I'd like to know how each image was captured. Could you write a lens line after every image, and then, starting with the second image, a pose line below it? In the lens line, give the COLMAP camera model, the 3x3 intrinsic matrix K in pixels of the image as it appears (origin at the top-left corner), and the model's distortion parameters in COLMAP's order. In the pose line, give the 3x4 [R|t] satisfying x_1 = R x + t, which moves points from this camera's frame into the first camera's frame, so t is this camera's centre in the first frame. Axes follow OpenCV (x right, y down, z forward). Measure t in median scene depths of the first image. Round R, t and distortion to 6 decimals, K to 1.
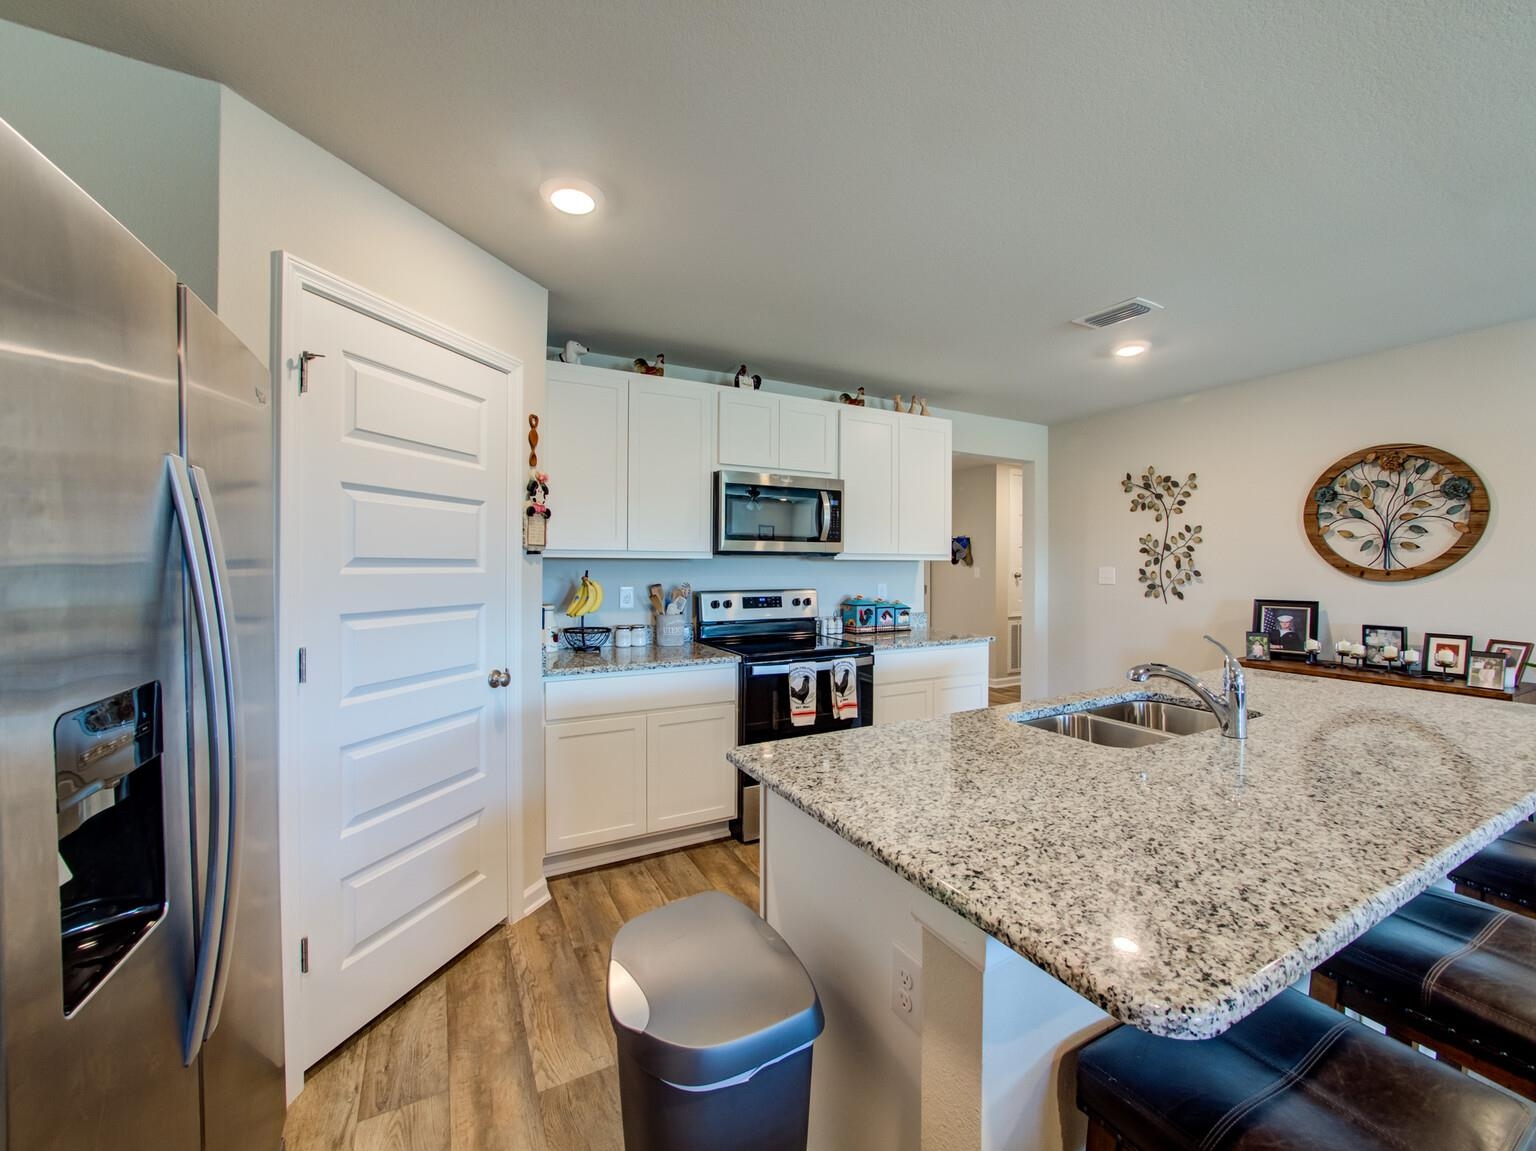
lens RADIAL K [[625.8, 0, 766.8], [0, 625.8, 571.9], [0, 0, 1]] dist [-0.017884, 0.004653]
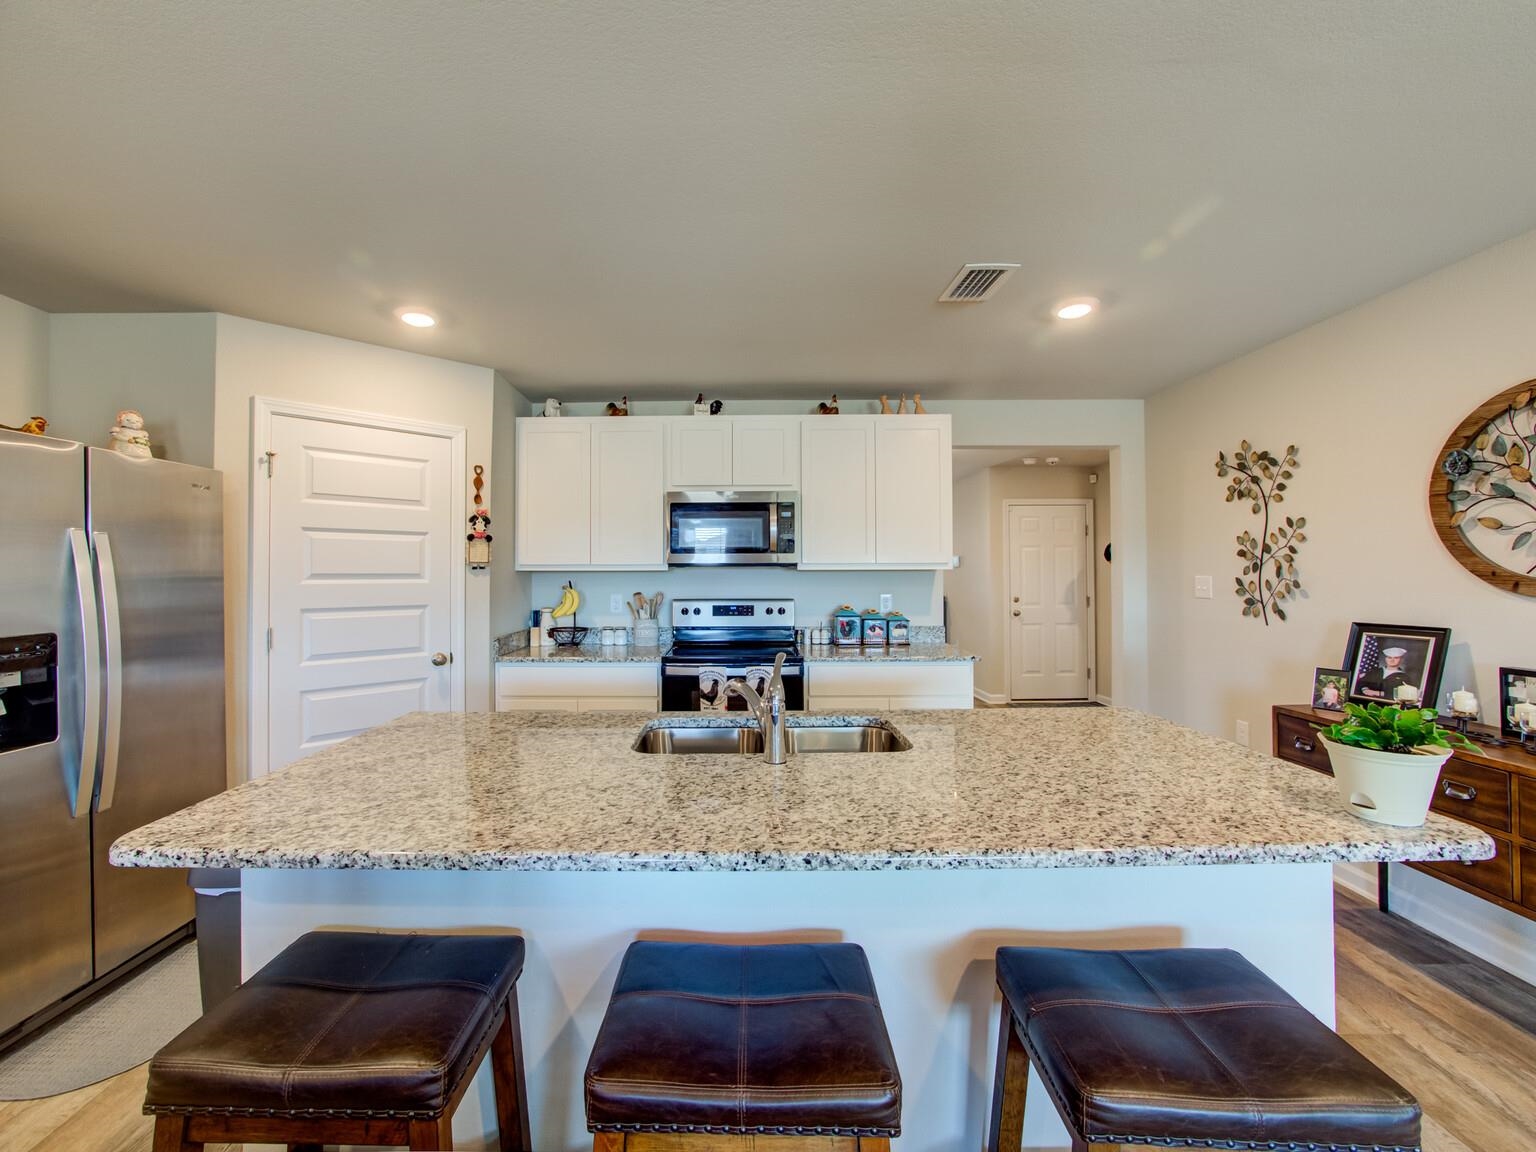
lens RADIAL K [[625.8, 0, 722.9], [0, 625.8, 569.9], [0, 0, 1]] dist [-0.017884, 0.004653]
pose [[0.873055, -0.008601, -0.487547, 0.525305], [0.000513, 0.999860, -0.016721, -0.002822], [0.487622, 0.014348, 0.872937, 0.062200]]
